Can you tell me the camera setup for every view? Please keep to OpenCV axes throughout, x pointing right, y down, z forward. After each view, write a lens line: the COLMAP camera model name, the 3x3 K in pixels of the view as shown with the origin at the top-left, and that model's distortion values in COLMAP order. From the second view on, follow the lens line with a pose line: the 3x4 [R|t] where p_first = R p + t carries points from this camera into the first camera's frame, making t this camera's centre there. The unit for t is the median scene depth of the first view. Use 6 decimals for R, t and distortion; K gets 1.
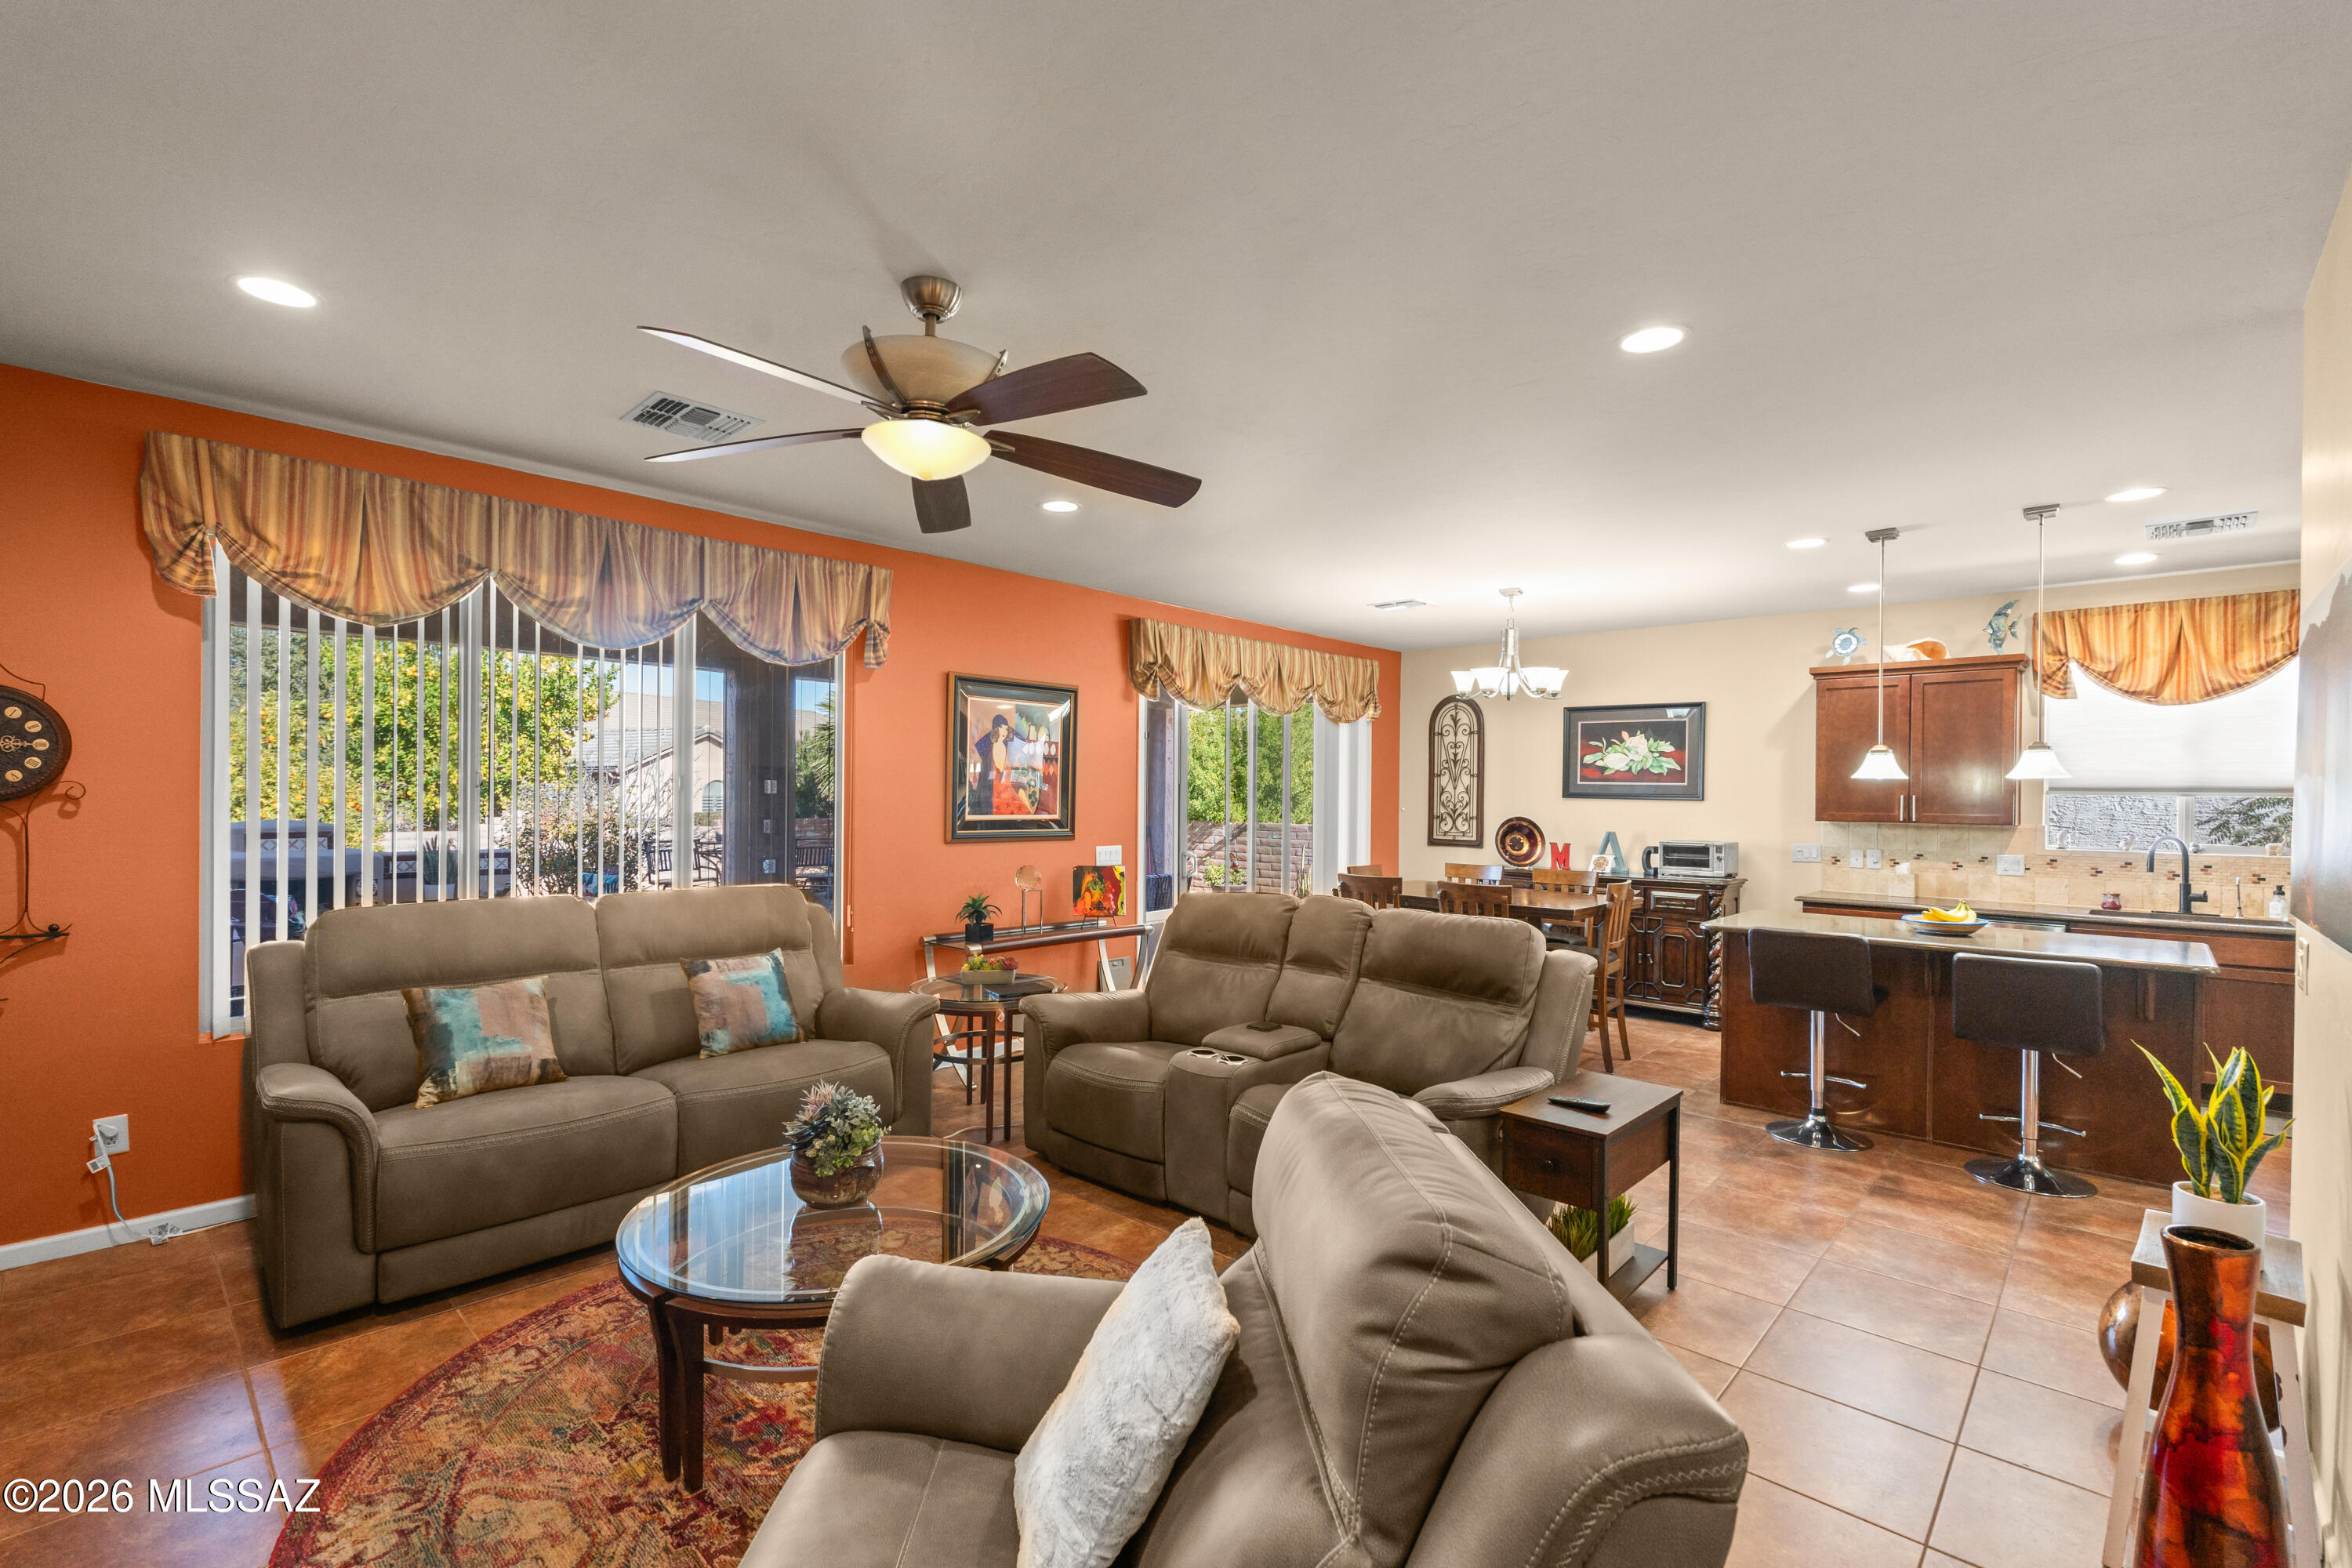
lens RADIAL K [[1030.9, 0, 1187.6], [0, 1030.9, 801.2], [0, 0, 1]] dist [-0.010599, 0.001315]
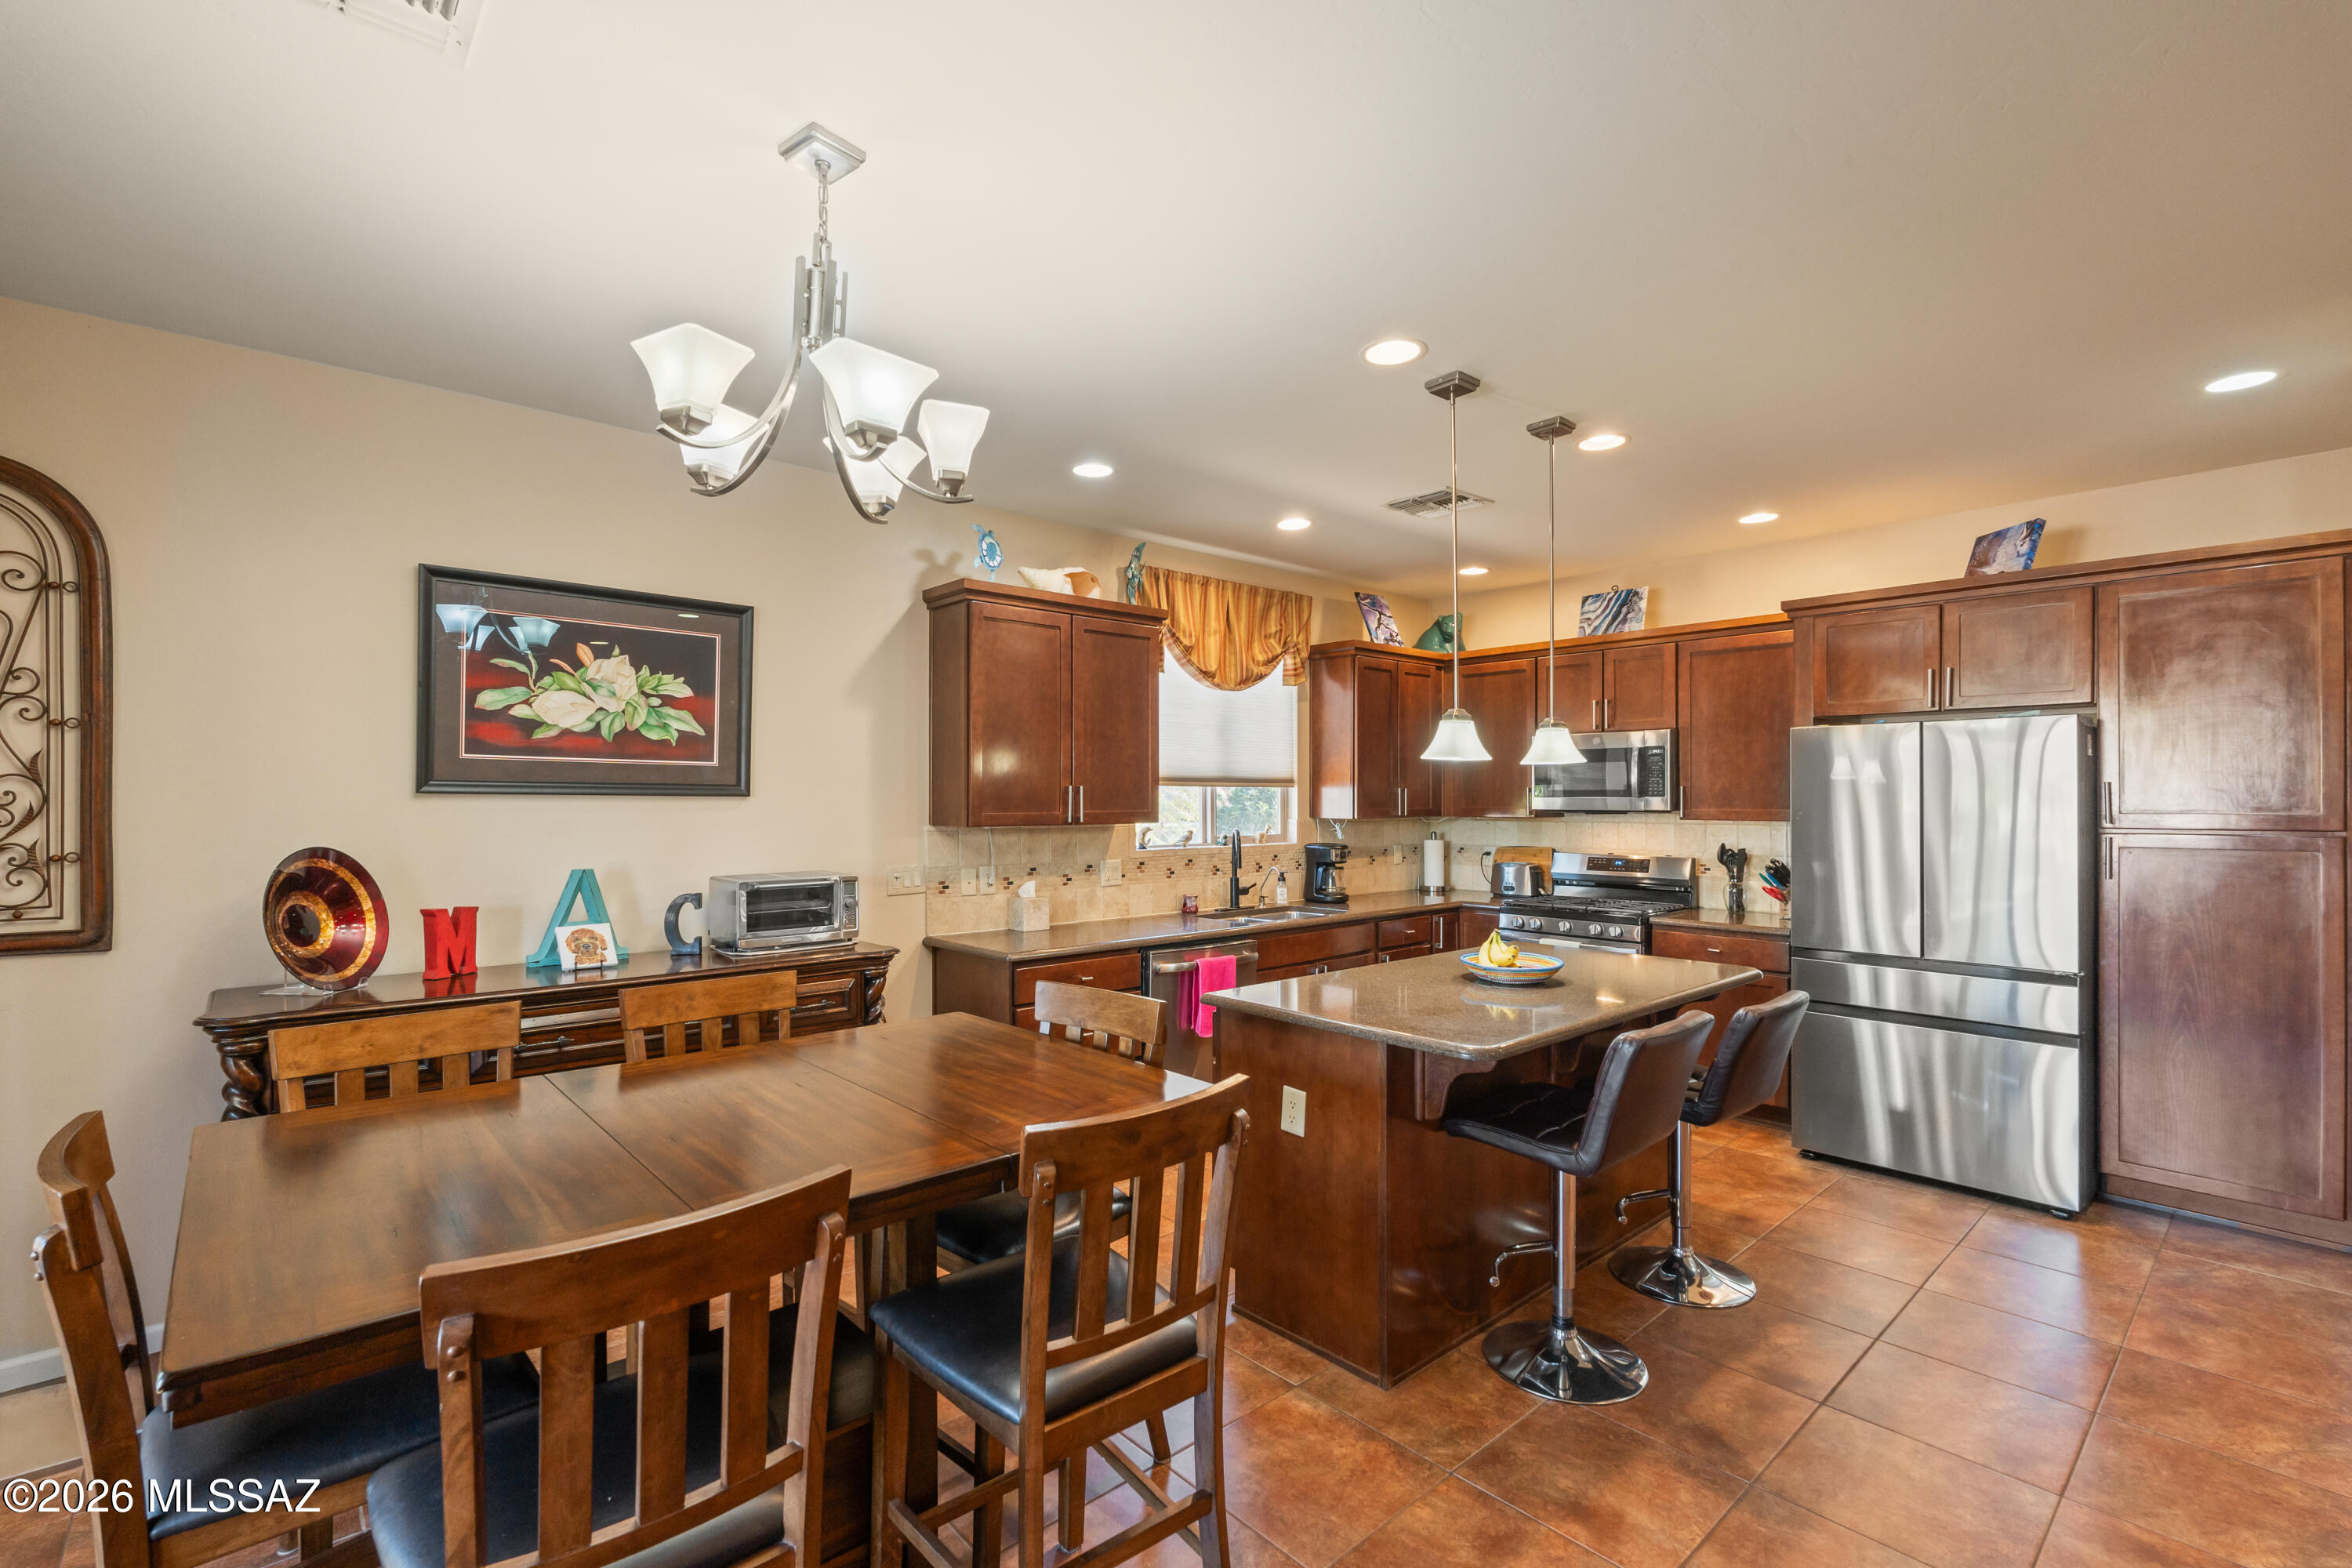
lens RADIAL K [[1030.9, 0, 1175.5], [0, 1030.9, 800.8], [0, 0, 1]] dist [-0.010599, 0.001315]
pose [[0.106727, -0.014495, 0.994183, 0.005017], [0.006916, 0.999880, 0.013835, -0.004059], [-0.994264, 0.005400, 0.106814, 0.729731]]
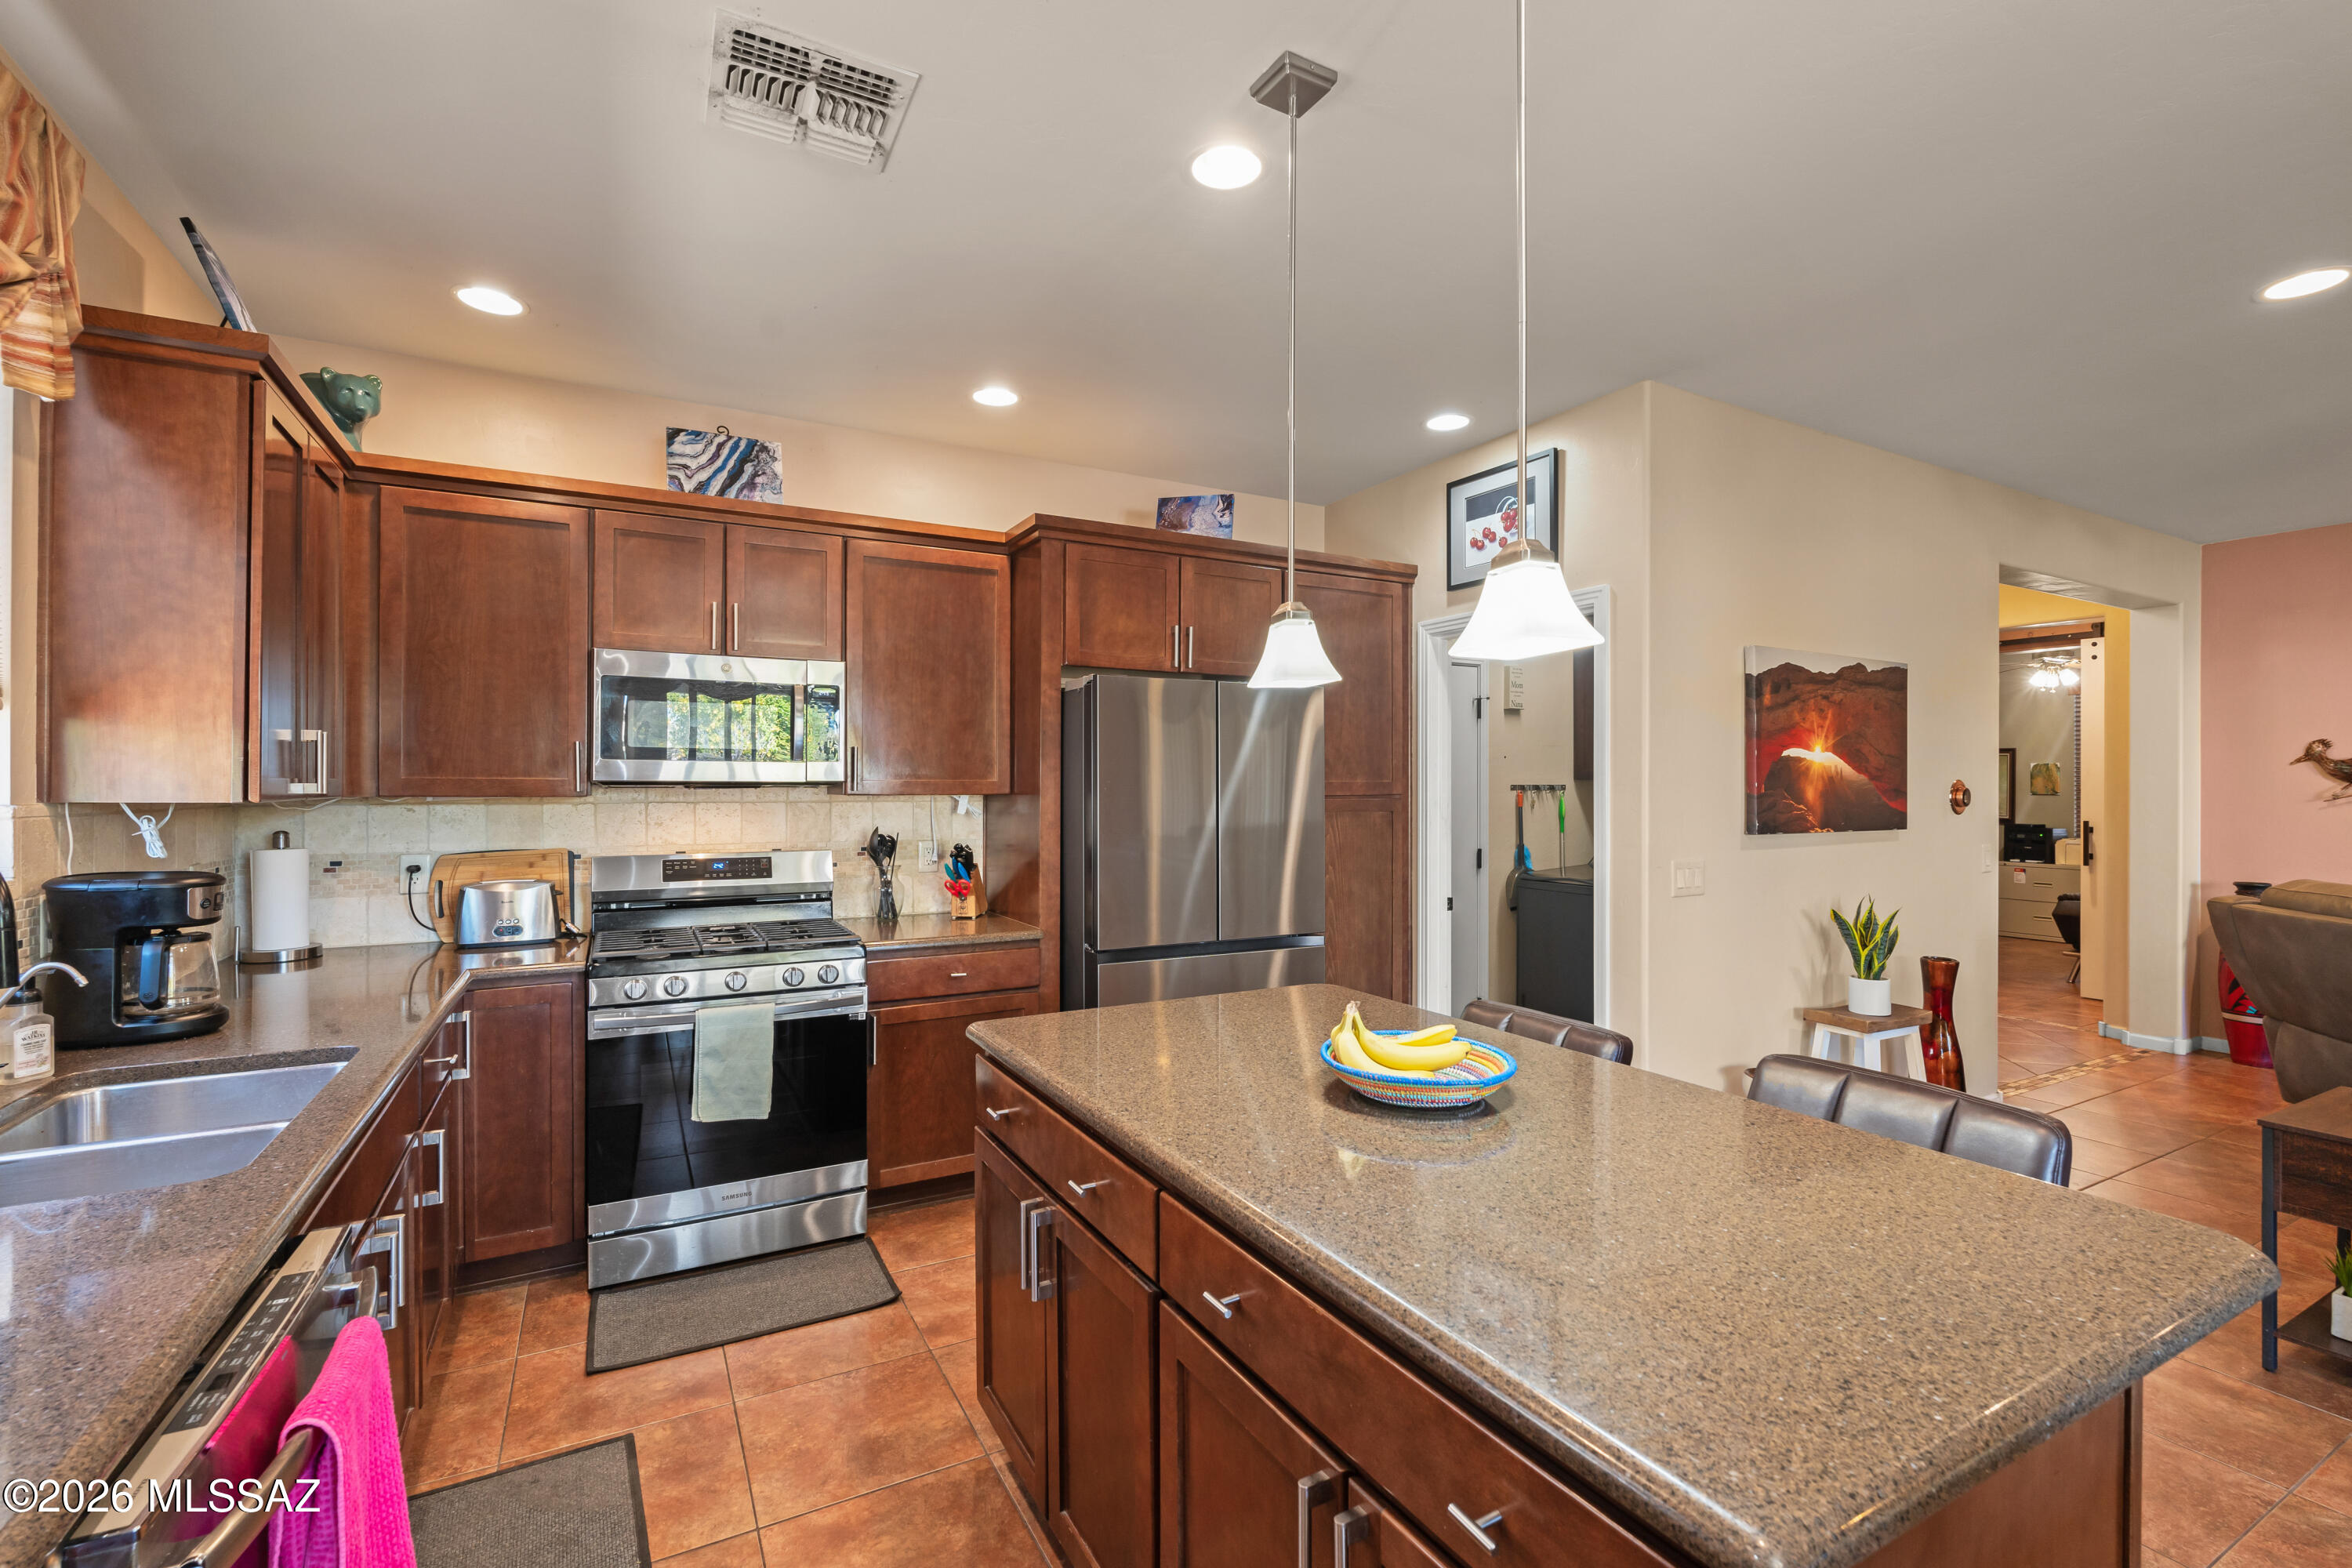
lens RADIAL K [[1030.9, 0, 1171.9], [0, 1030.9, 788.3], [0, 0, 1]] dist [-0.010599, 0.001315]
pose [[-0.946954, -0.014547, 0.321040, 0.448028], [-0.011691, 0.999873, 0.010822, 0.010876], [-0.321157, 0.006495, -0.947004, 0.873716]]
